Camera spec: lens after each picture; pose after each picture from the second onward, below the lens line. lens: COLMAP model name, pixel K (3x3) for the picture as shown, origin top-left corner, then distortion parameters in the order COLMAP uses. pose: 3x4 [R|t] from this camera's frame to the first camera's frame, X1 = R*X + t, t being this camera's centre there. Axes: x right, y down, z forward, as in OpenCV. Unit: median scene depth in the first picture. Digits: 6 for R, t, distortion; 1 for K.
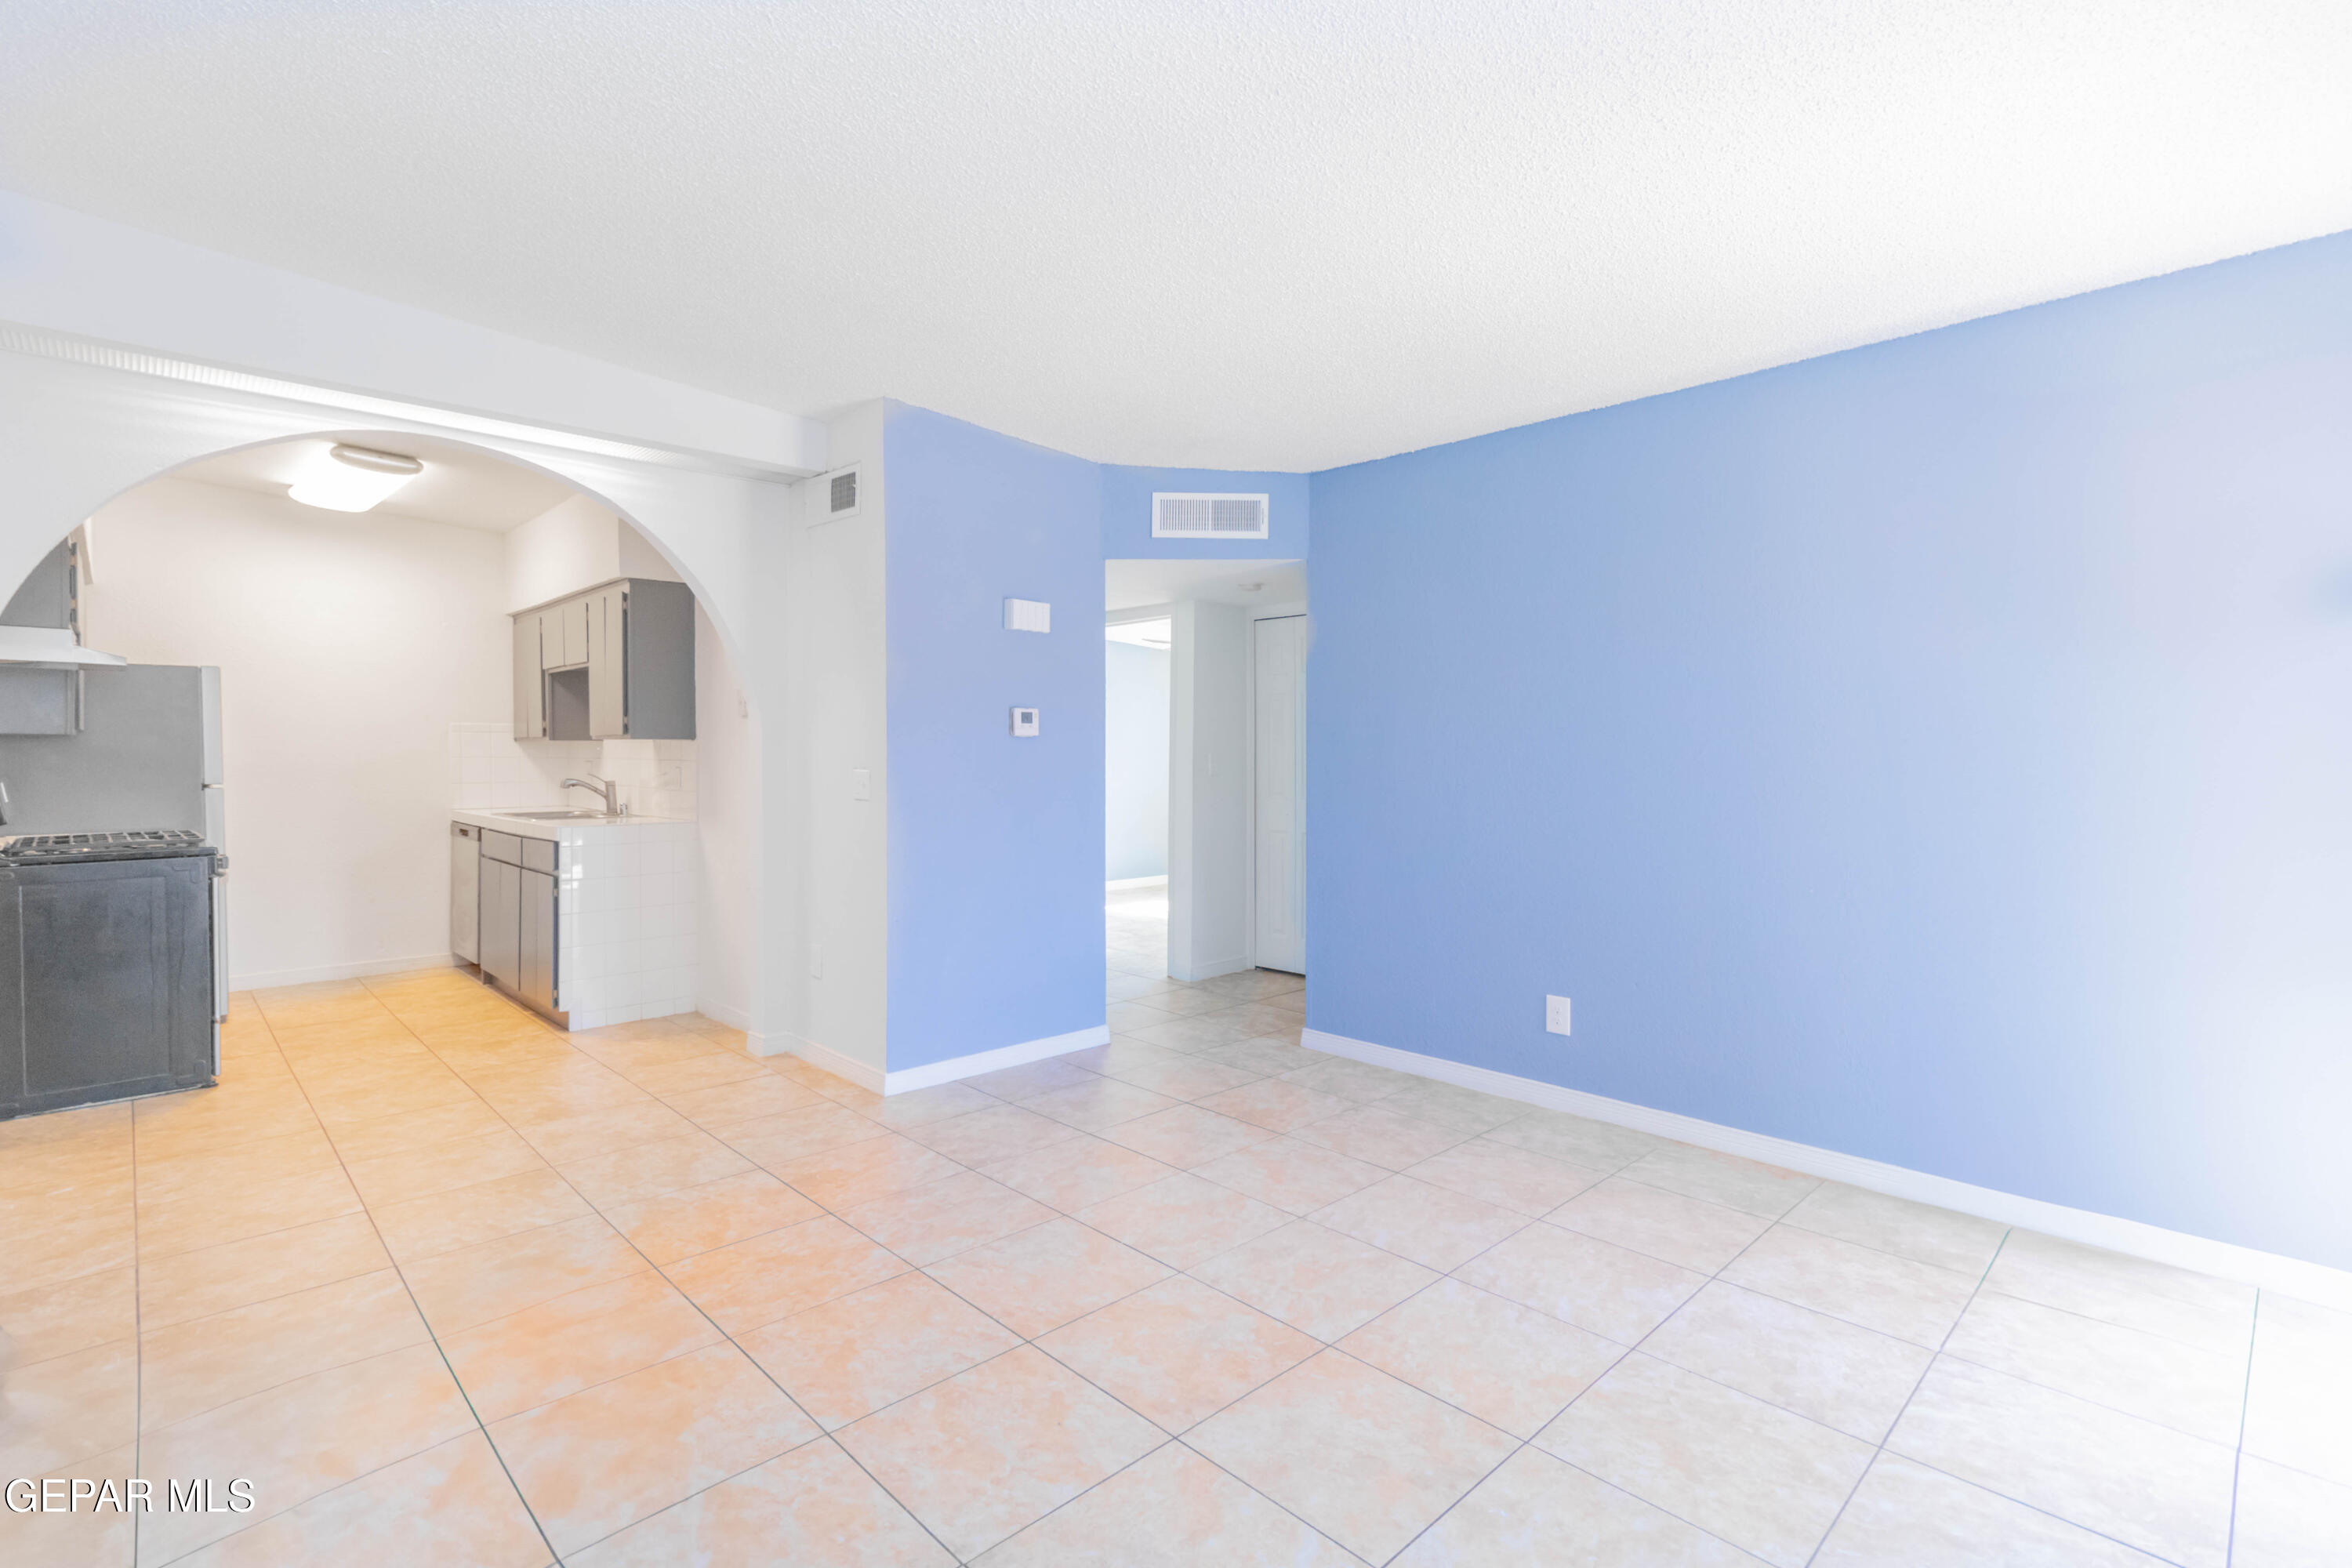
lens RADIAL K [[1090.9, 0, 1176.0], [0, 1090.9, 784.0], [0, 0, 1]] dist [0.001955, 0.000315]
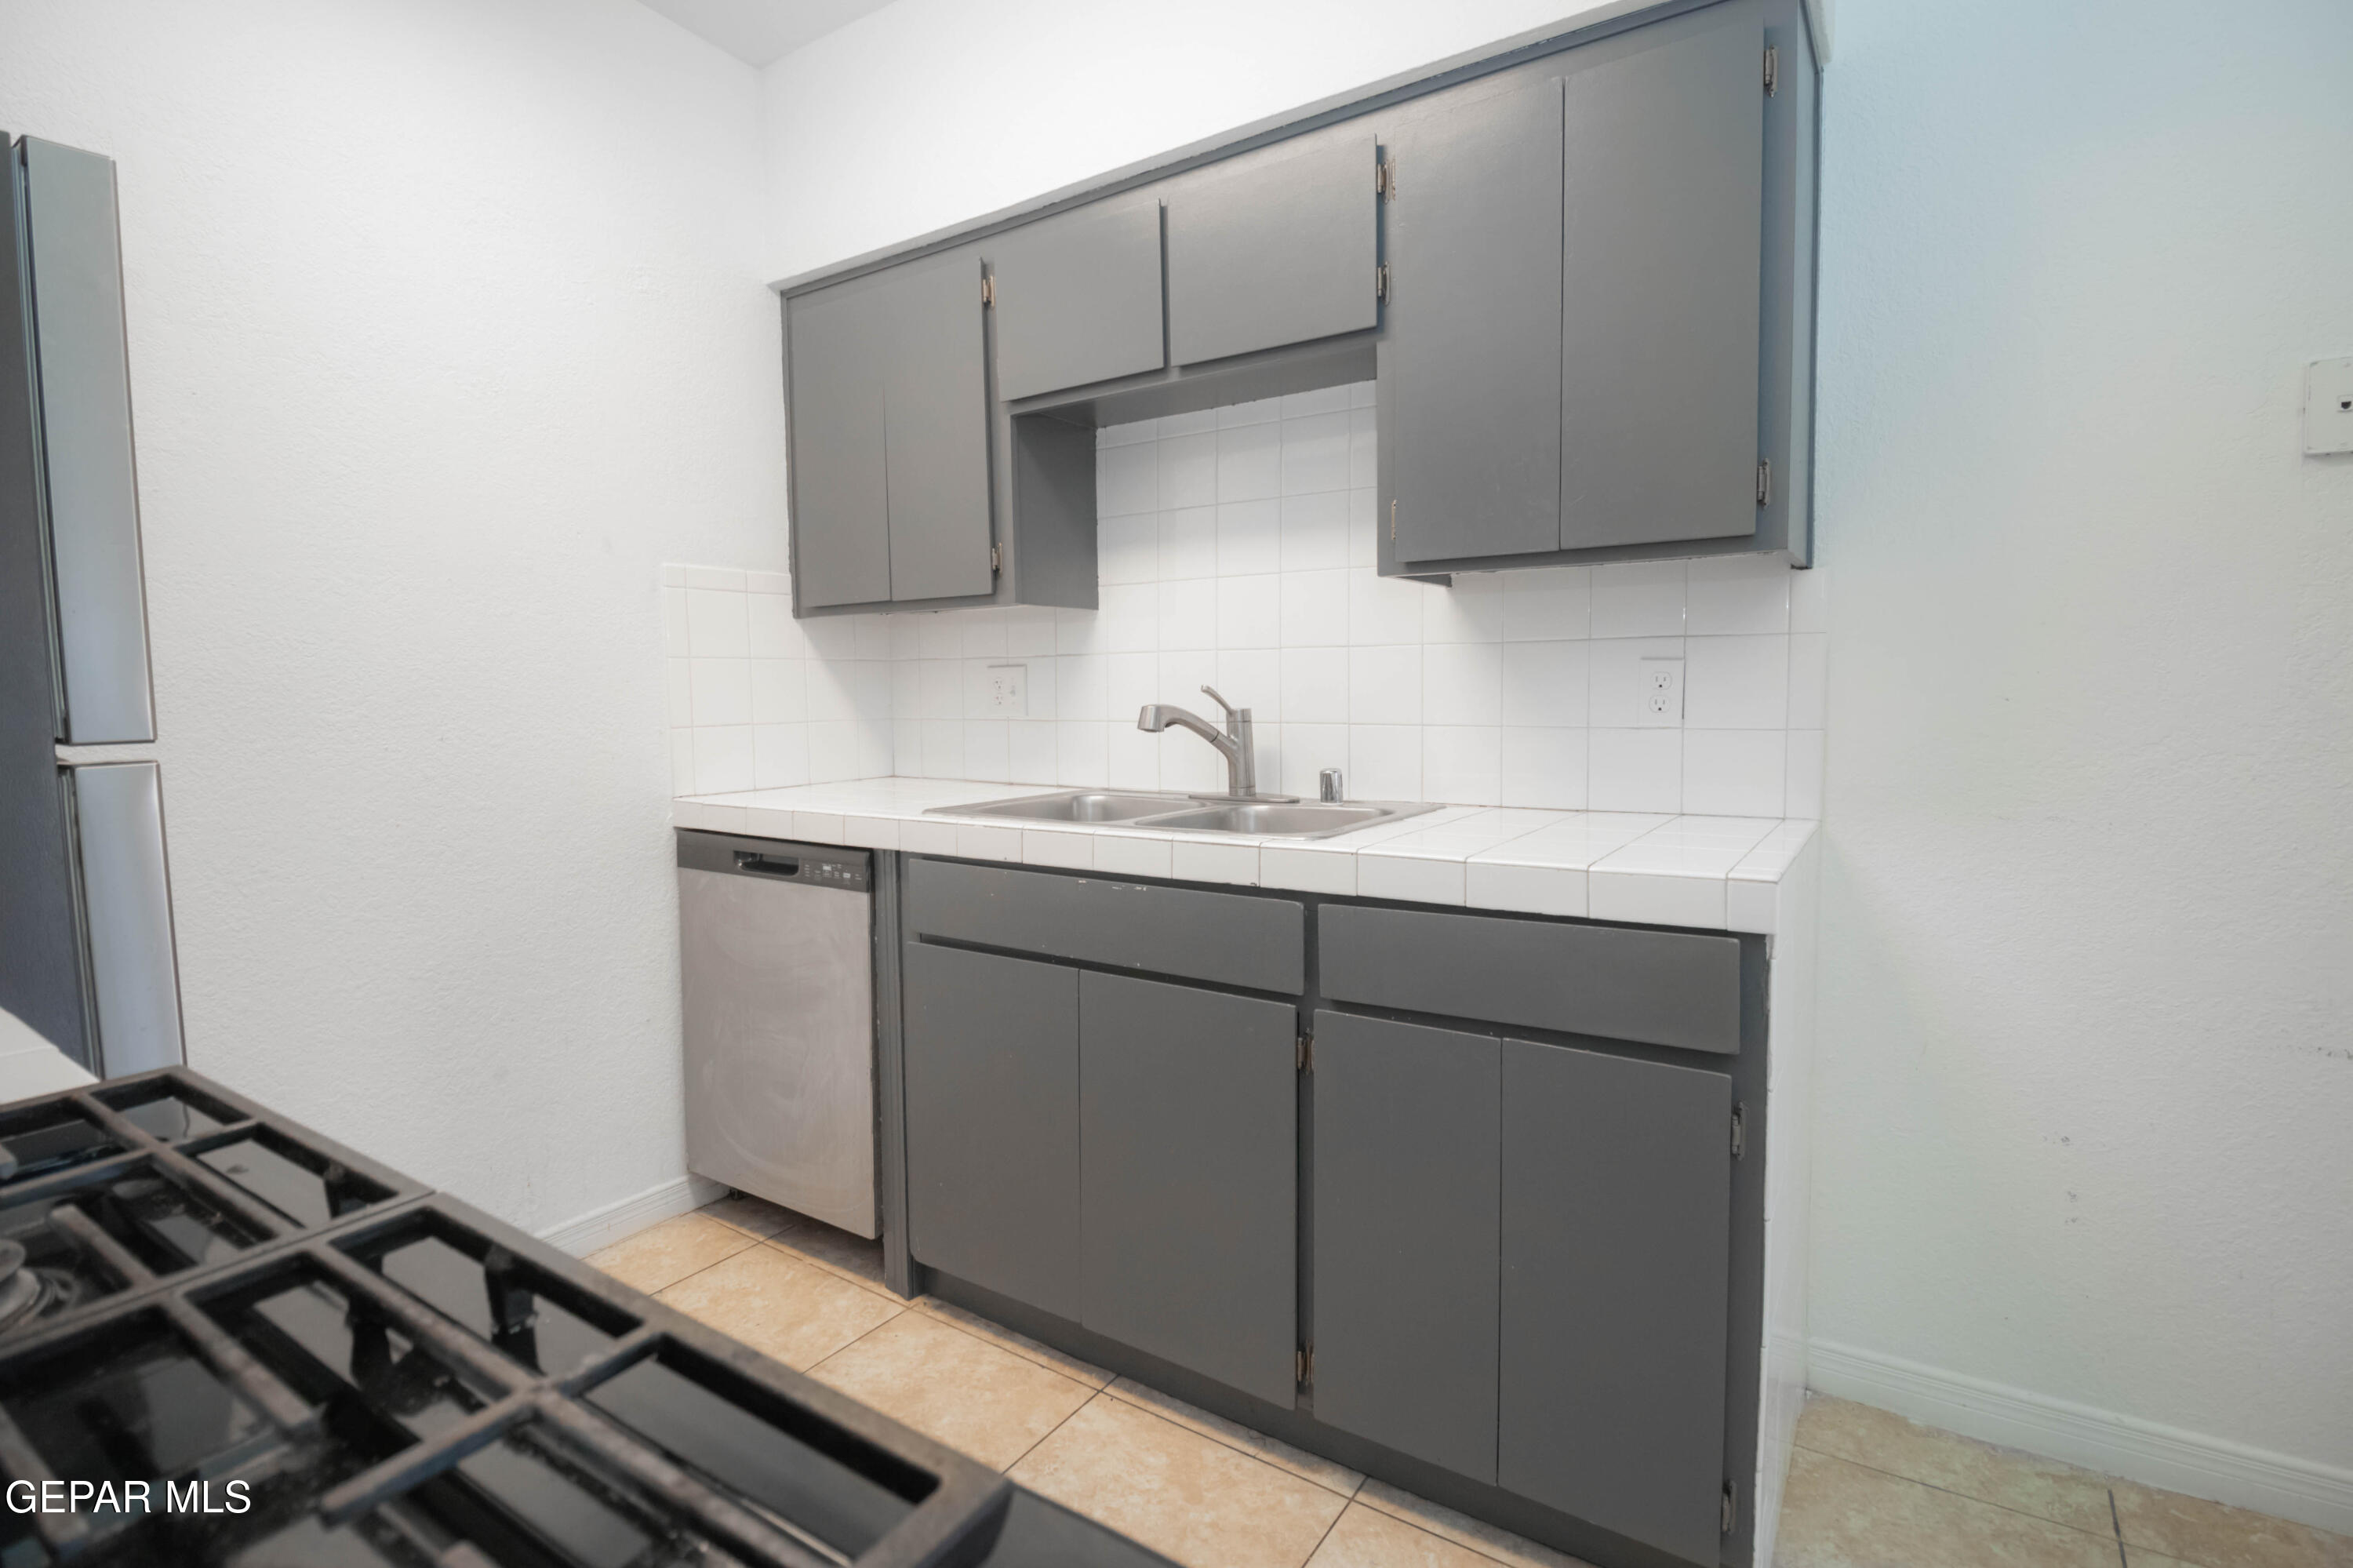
lens RADIAL K [[1132.5, 0, 1176.5], [0, 1132.5, 784.0], [0, 0, 1]] dist [-0.000304, -0.000174]
pose [[0.977714, -0.033558, 0.207241, -0.827454], [0.021391, 0.997928, 0.060674, -0.001619], [-0.208847, -0.054888, 0.976407, 0.846690]]
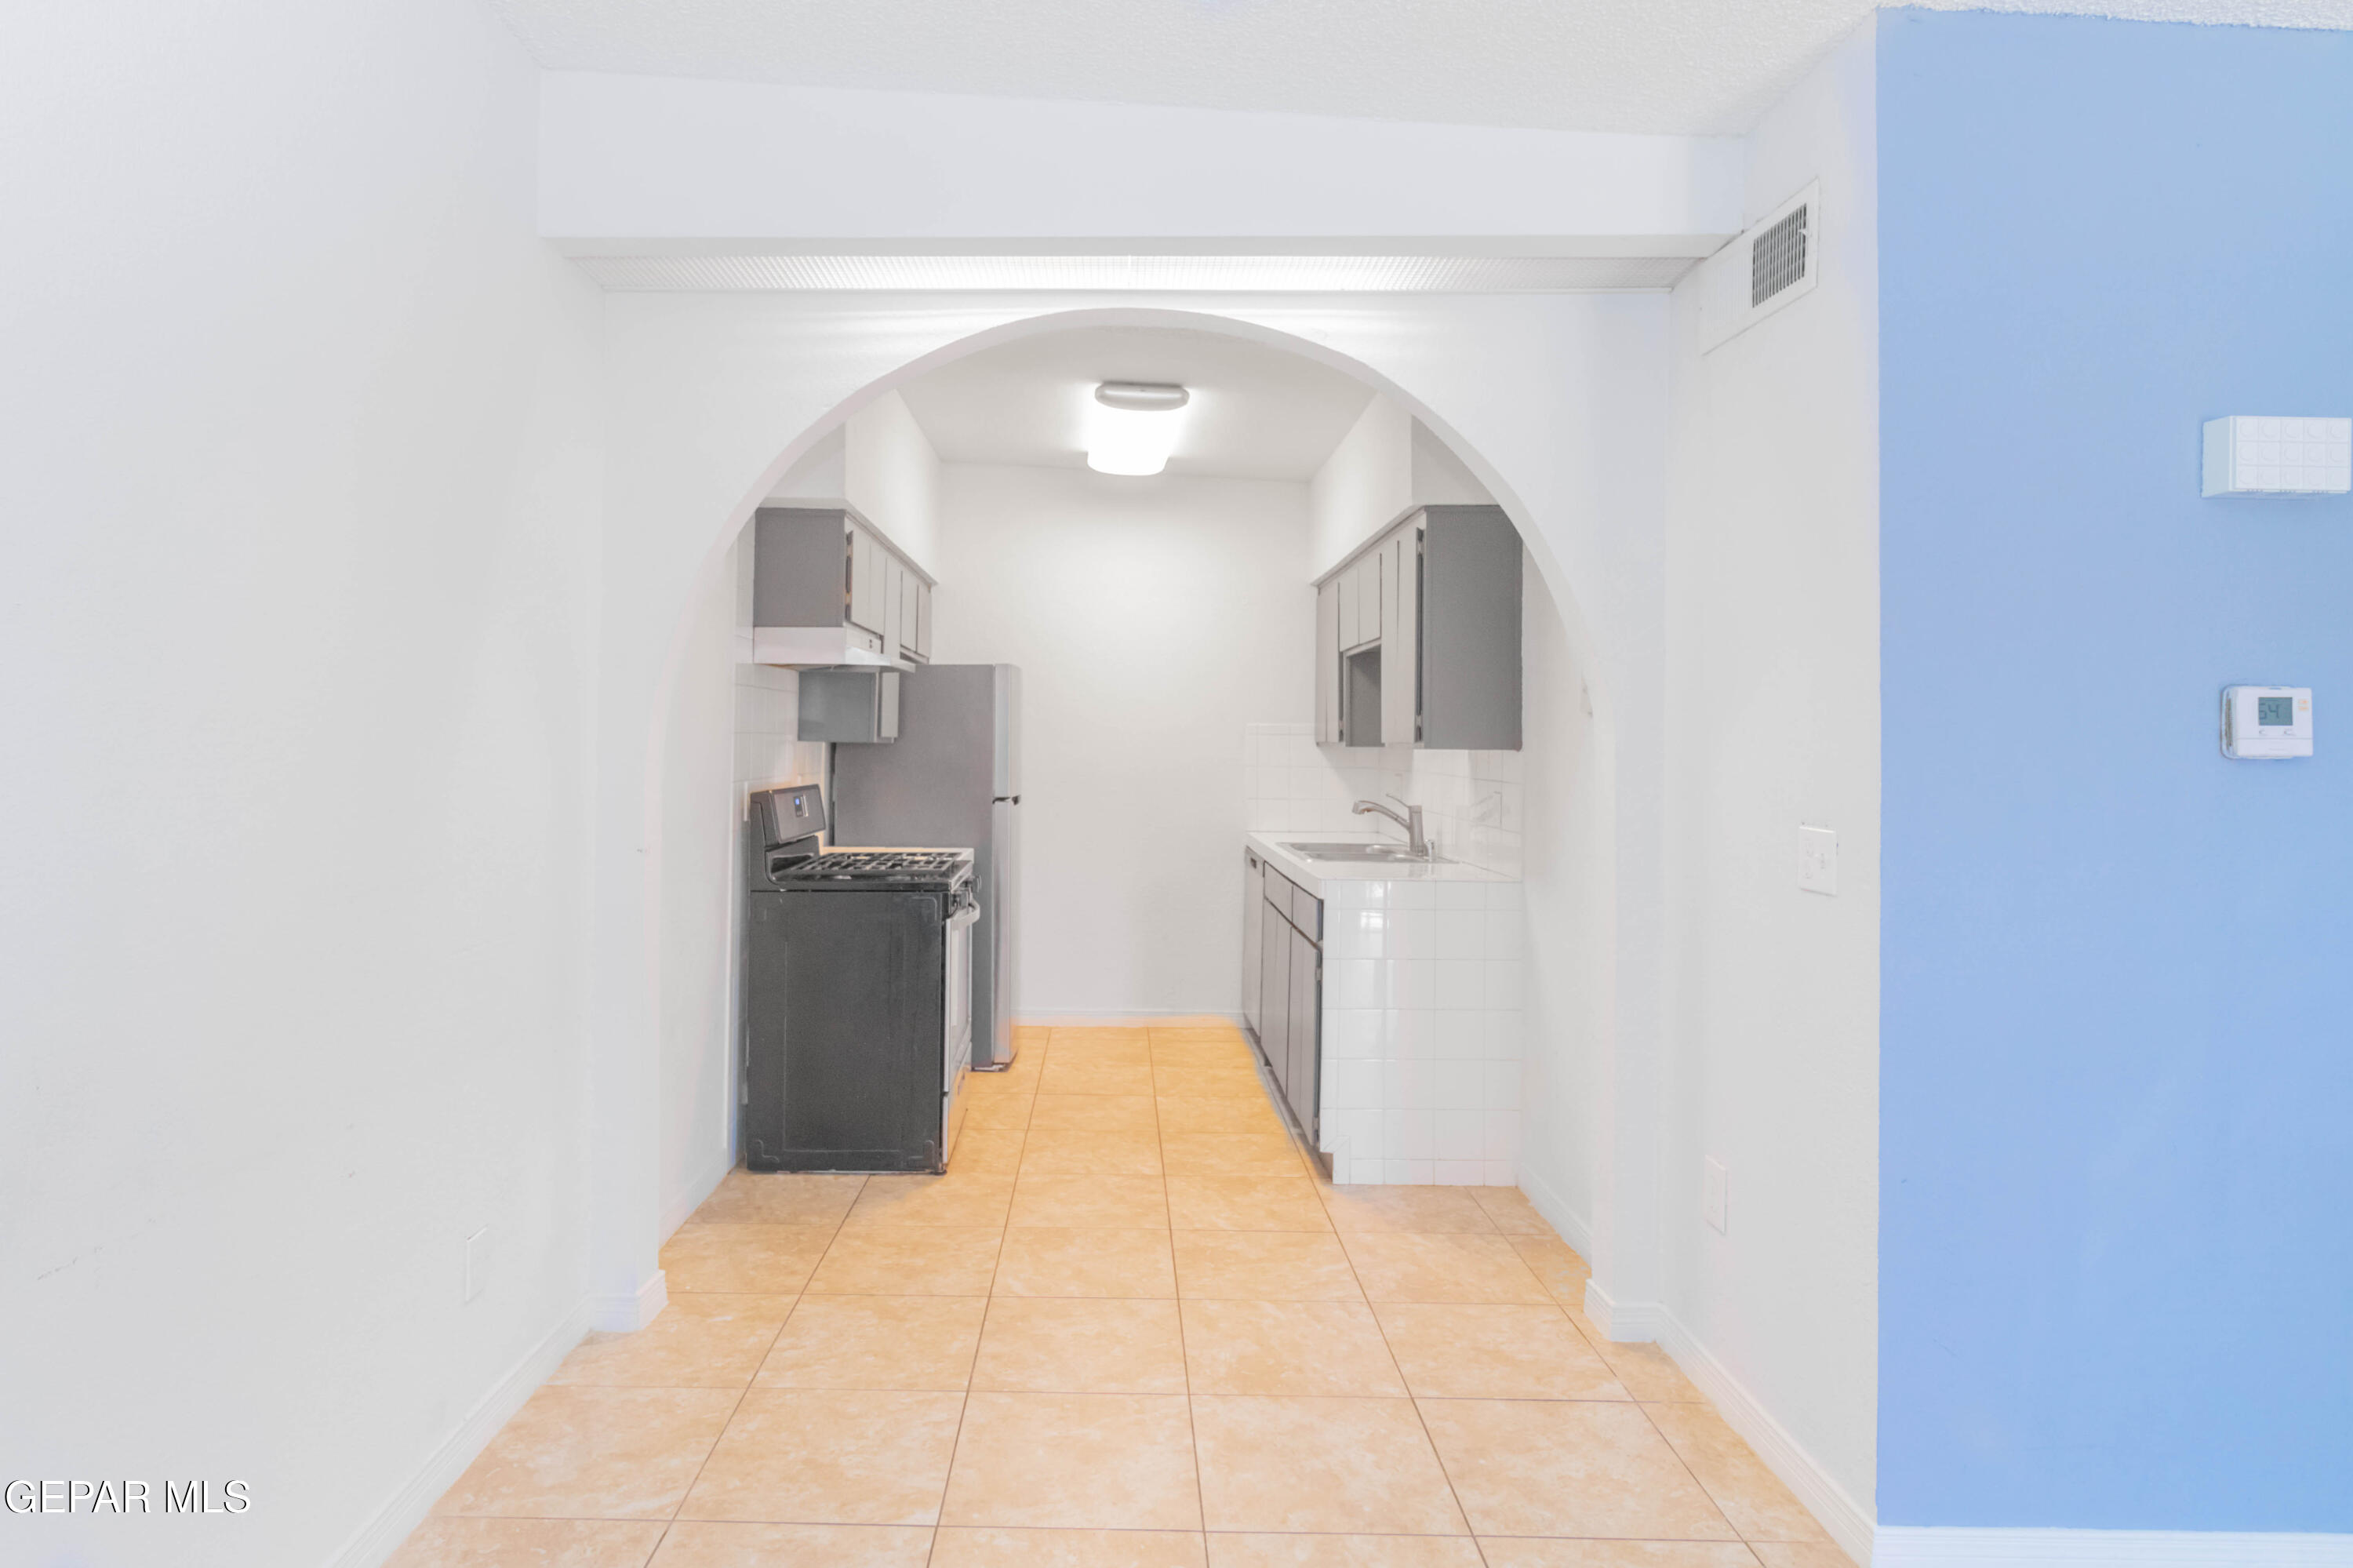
lens RADIAL K [[1284.3, 0, 1097.6], [0, 1284.3, 720.4], [0, 0, 1]] dist [0.001087, -0.000574]
pose [[0.710670, -0.007686, -0.703483, -0.109530], [-0.026974, 0.998907, -0.038163, -0.027254], [0.703008, 0.046097, 0.709686, 0.356850]]
